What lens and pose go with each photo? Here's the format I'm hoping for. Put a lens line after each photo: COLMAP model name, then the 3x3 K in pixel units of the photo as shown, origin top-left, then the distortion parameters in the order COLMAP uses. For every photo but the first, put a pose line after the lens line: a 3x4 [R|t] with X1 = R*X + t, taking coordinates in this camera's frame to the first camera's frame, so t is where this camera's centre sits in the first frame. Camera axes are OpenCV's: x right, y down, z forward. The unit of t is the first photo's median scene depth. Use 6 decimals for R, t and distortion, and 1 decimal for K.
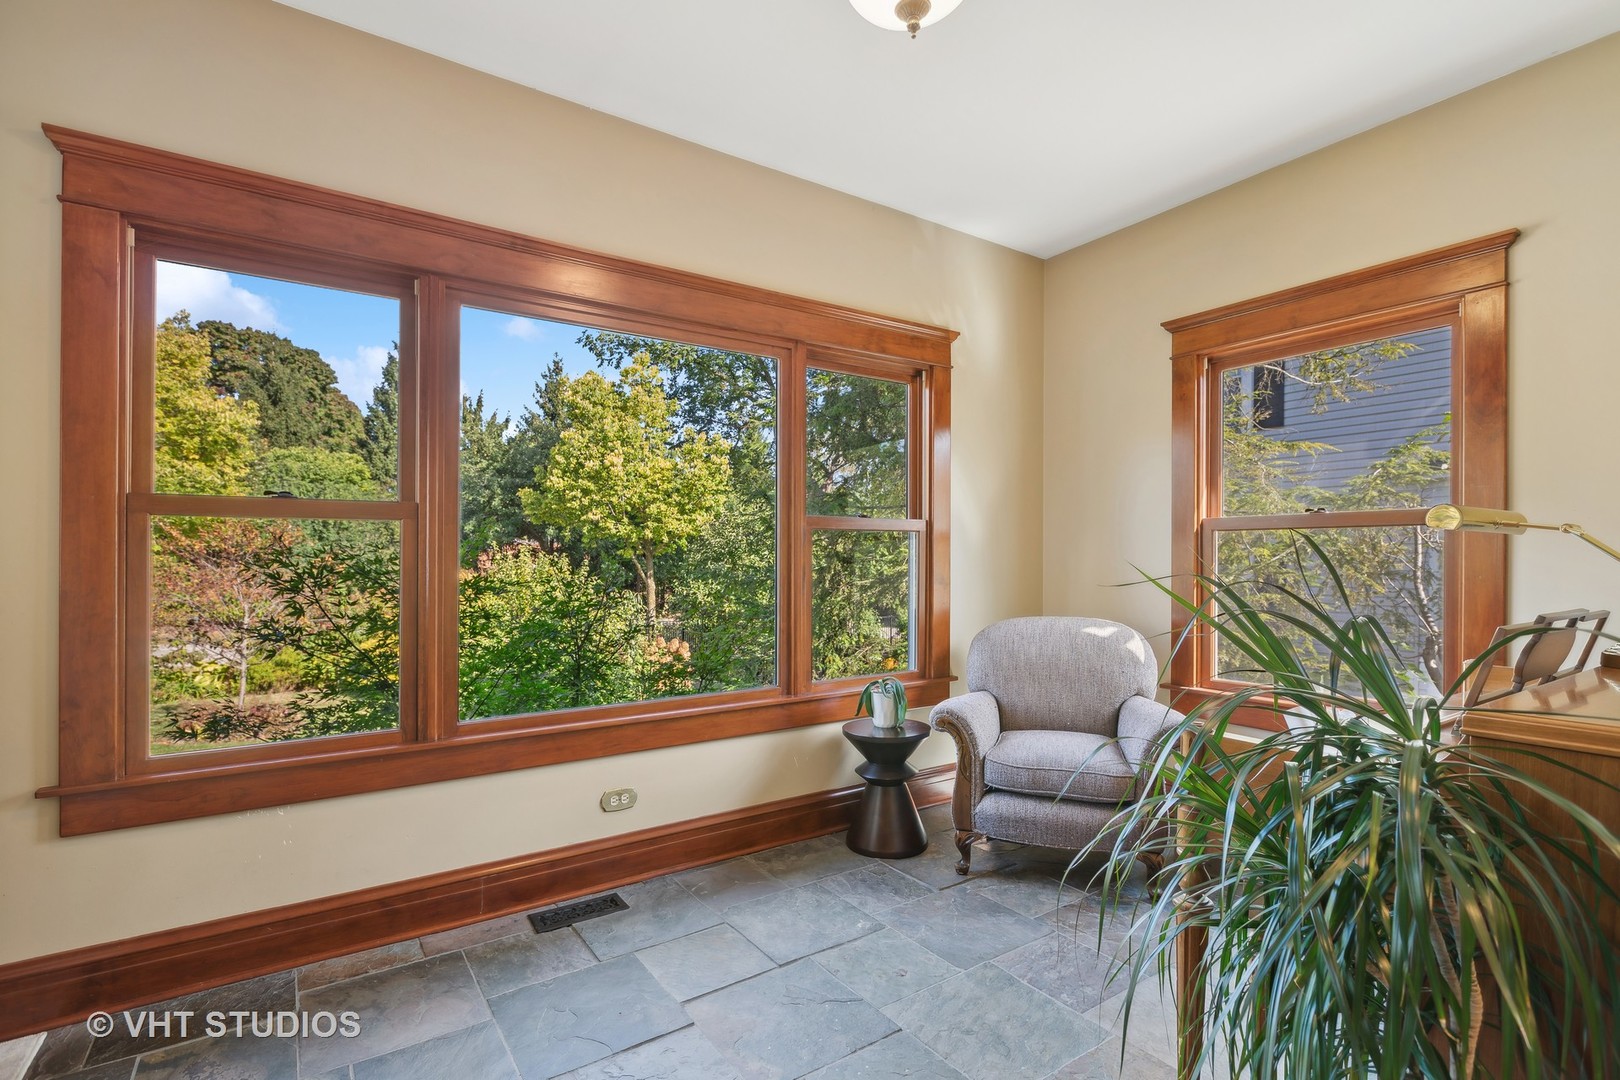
lens RADIAL K [[777.3, 0, 810.2], [0, 777.3, 549.4], [0, 0, 1]] dist [-0.000034, -0.000001]
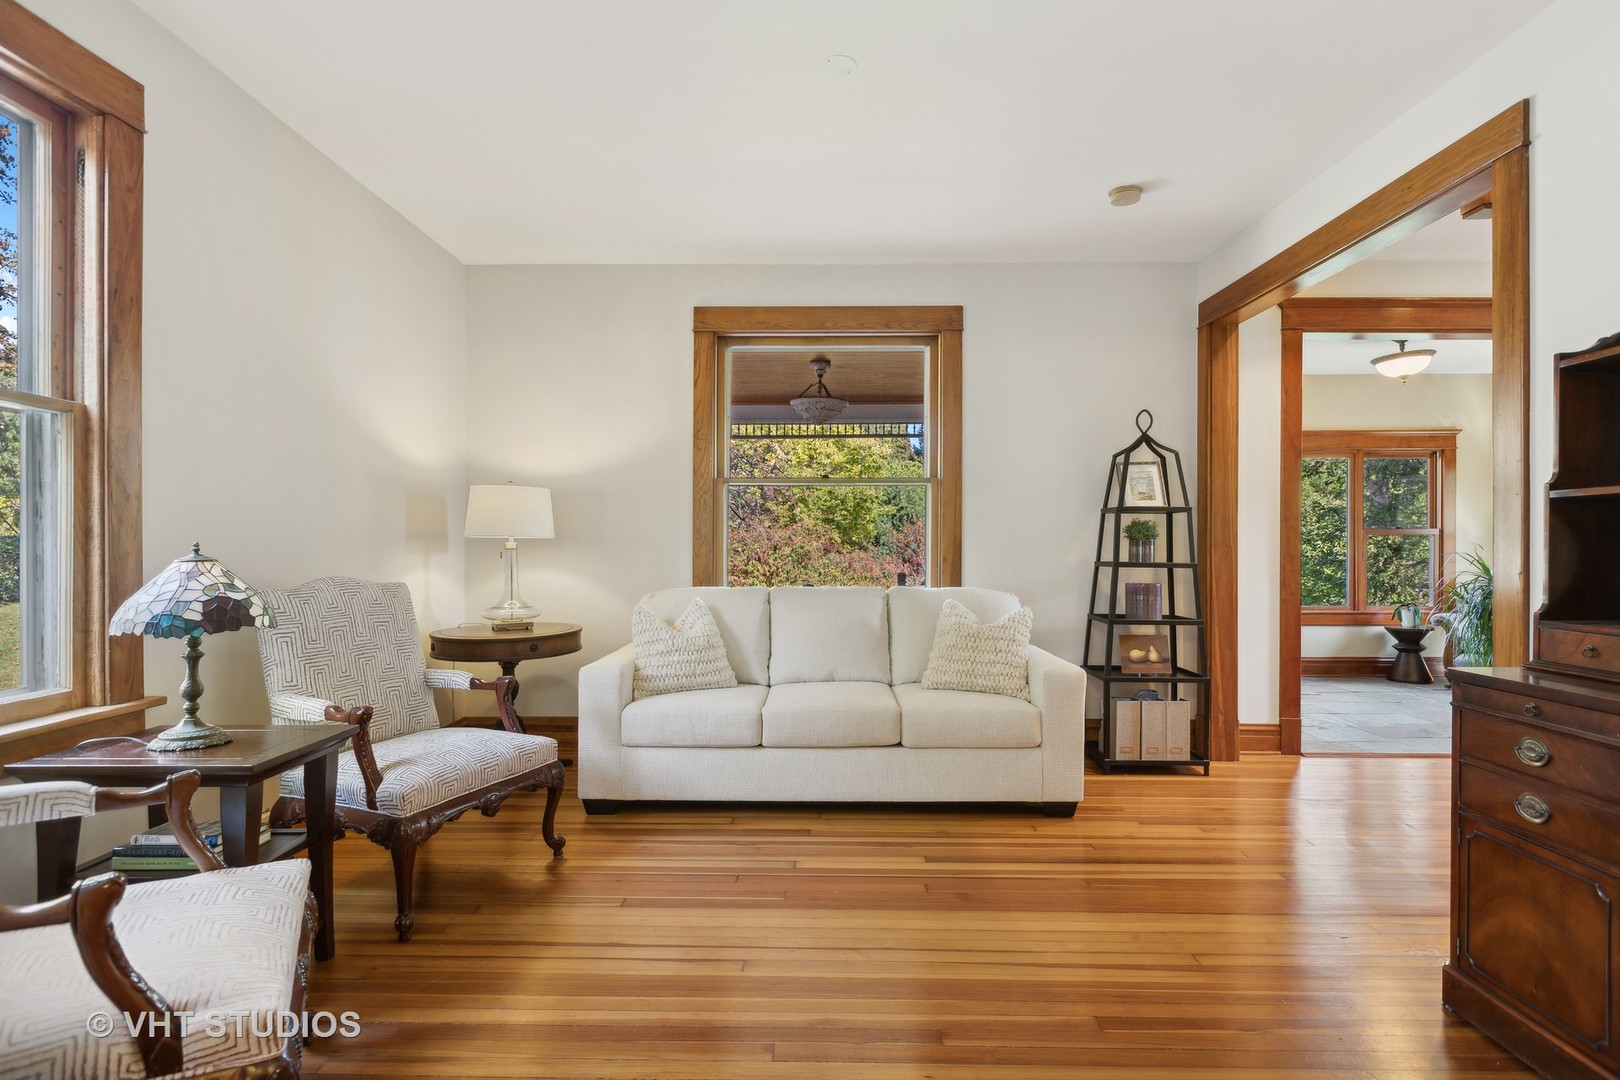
lens RADIAL K [[791.6, 0, 809.9], [0, 791.6, 541.6], [0, 0, 1]] dist [0.000813, 0.000135]
pose [[0.815556, -0.001549, -0.578676, 0.011911], [0.004417, 0.999984, 0.003548, -0.021099], [0.578661, -0.005450, 0.815550, -1.645219]]
